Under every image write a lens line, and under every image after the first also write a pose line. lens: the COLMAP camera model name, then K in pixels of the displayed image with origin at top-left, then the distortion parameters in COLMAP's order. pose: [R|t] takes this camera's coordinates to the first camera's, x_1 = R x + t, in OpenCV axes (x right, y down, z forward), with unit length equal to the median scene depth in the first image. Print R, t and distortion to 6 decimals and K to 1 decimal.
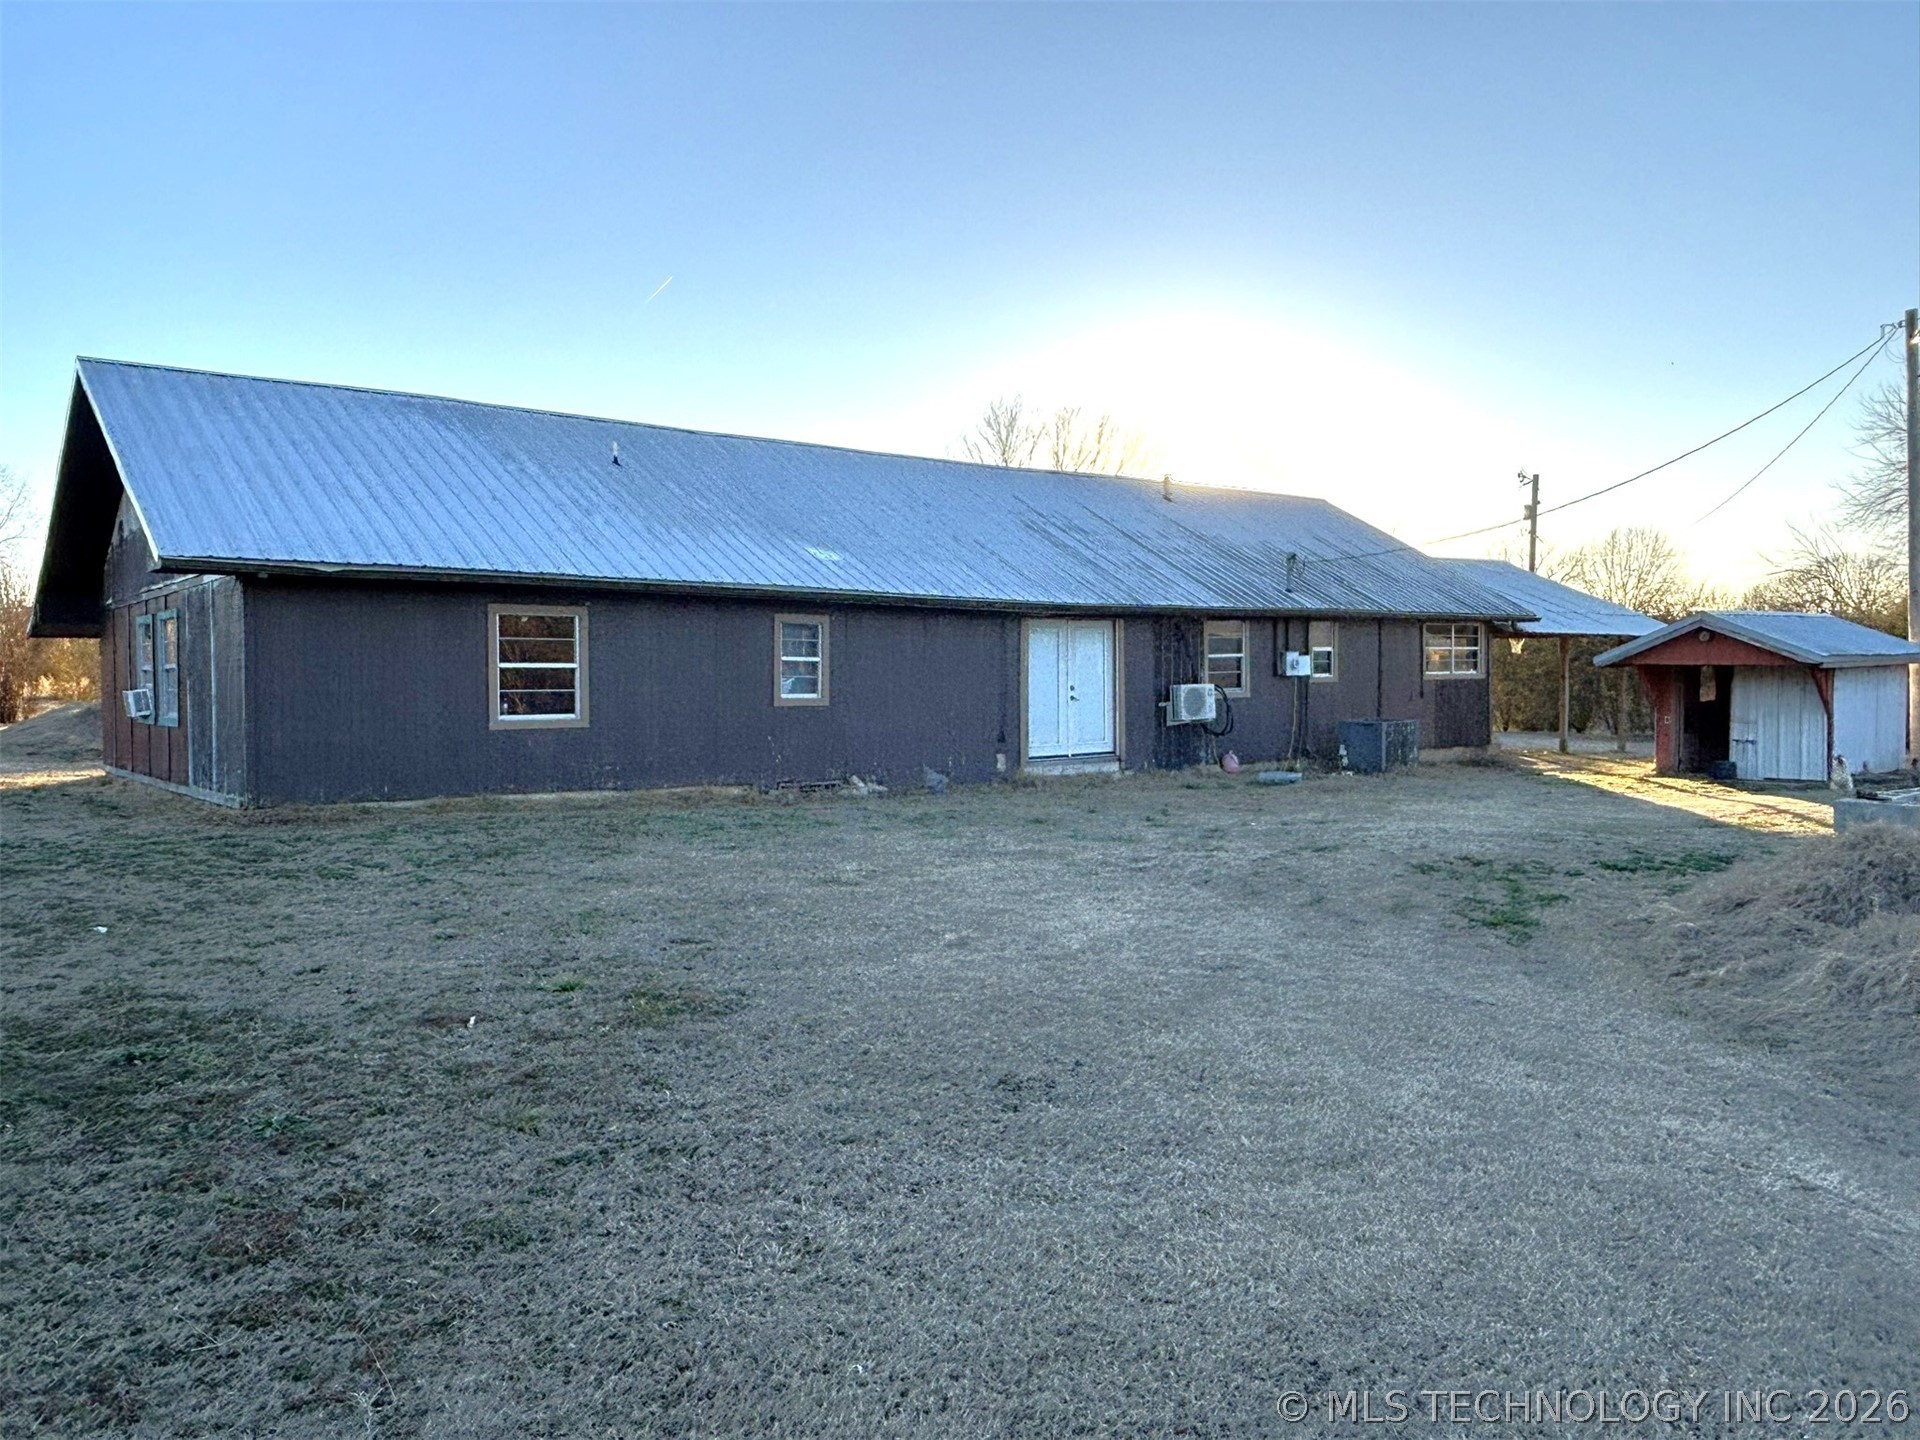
lens RADIAL K [[1397.4, 0, 968.2], [0, 1397.4, 713.7], [0, 0, 1]] dist [0.026260, -0.005230]
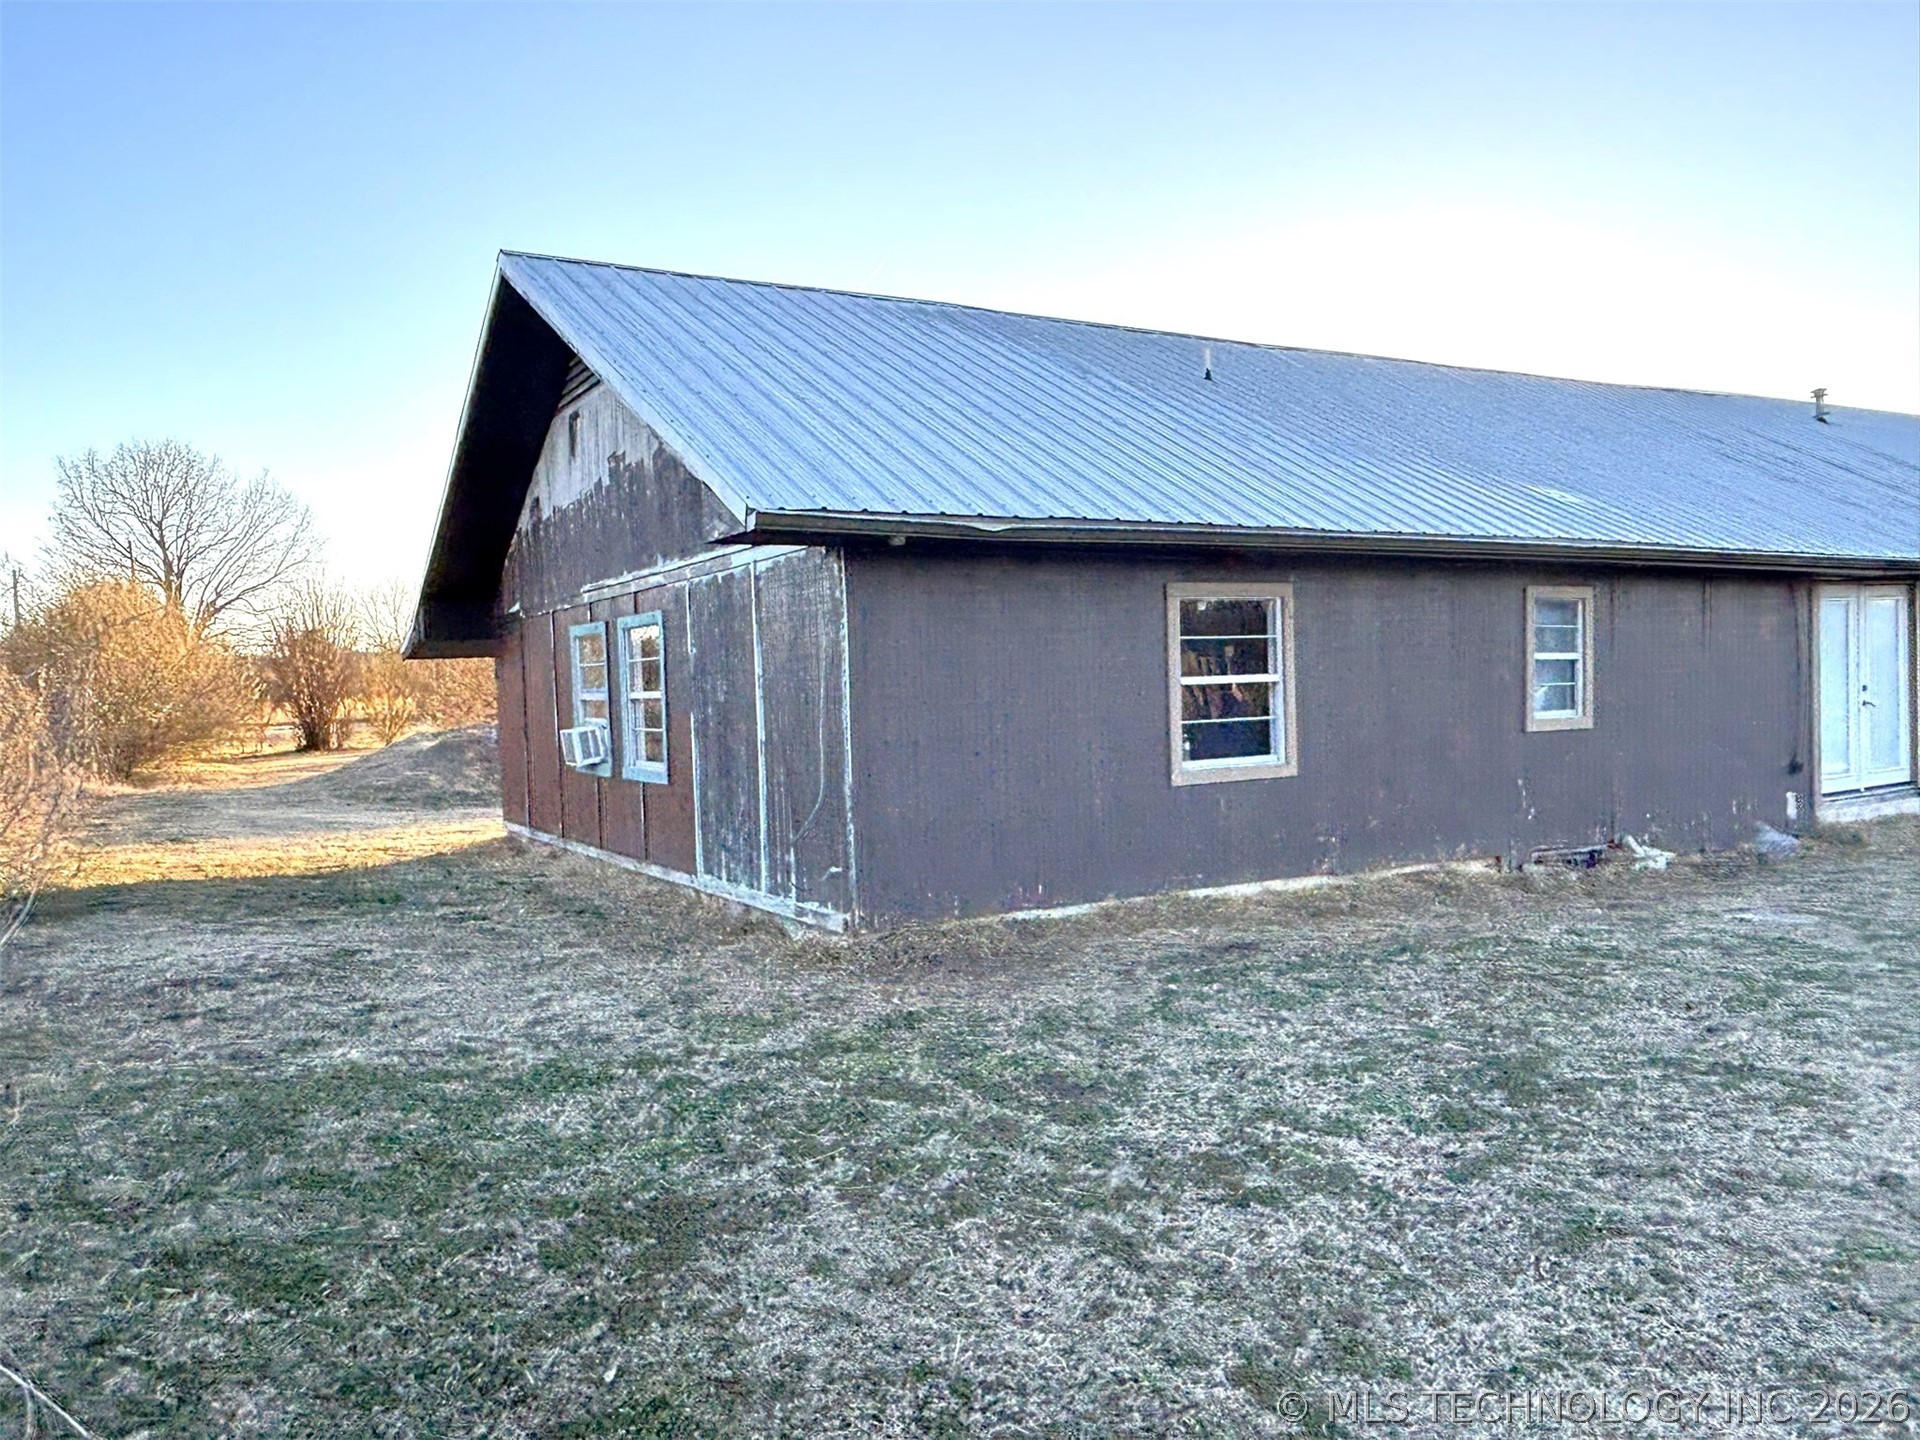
lens RADIAL K [[1397.4, 0, 952.7], [0, 1397.4, 736.1], [0, 0, 1]] dist [0.026260, -0.005230]
pose [[0.988905, -0.021383, -0.147002, -0.322859], [0.024094, 0.999570, 0.016692, -0.021606], [0.146582, -0.020049, 0.988995, 0.350856]]
